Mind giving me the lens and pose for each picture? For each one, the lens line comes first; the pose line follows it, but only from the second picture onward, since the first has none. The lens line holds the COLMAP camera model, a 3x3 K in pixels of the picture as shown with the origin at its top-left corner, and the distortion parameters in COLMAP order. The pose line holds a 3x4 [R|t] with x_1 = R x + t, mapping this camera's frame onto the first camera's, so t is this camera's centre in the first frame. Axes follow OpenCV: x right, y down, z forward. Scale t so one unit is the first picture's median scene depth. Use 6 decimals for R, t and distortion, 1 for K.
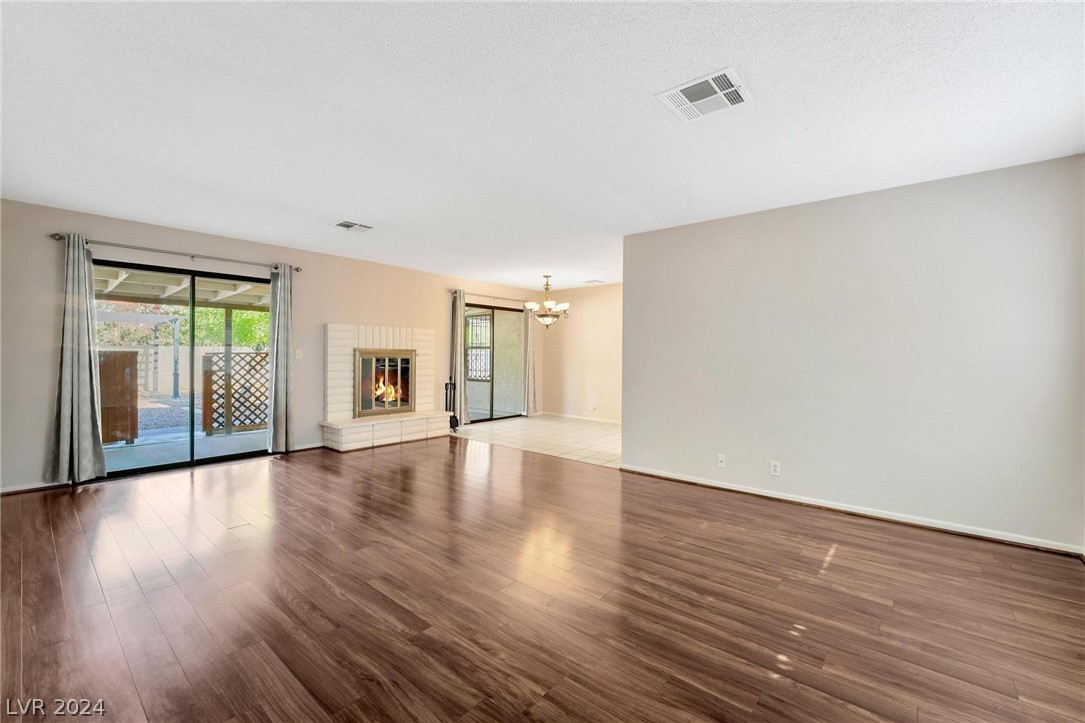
lens RADIAL K [[442.7, 0, 550.8], [0, 442.7, 352.9], [0, 0, 1]] dist [-0.026667, 0.000700]
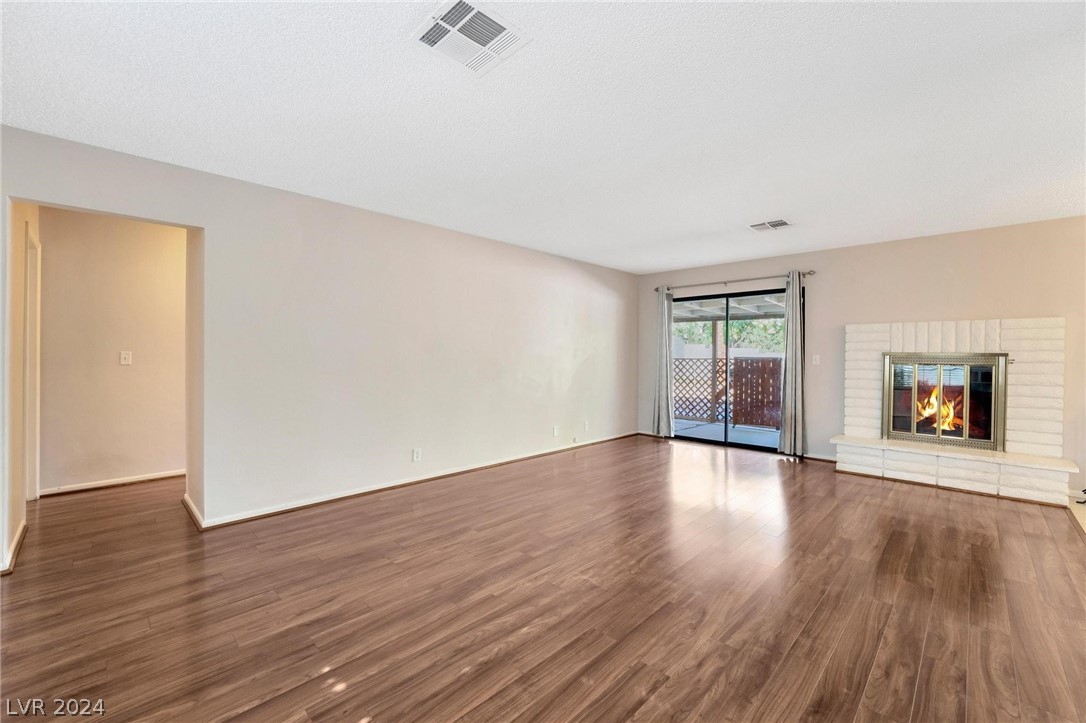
lens RADIAL K [[443.1, 0, 534.0], [0, 443.1, 360.6], [0, 0, 1]] dist [-0.026667, 0.000700]
pose [[-0.081680, 0.003548, -0.996652, 0.536188], [-0.005066, 0.999979, 0.003975, 0.006089], [0.996646, 0.005374, -0.081660, 0.561609]]
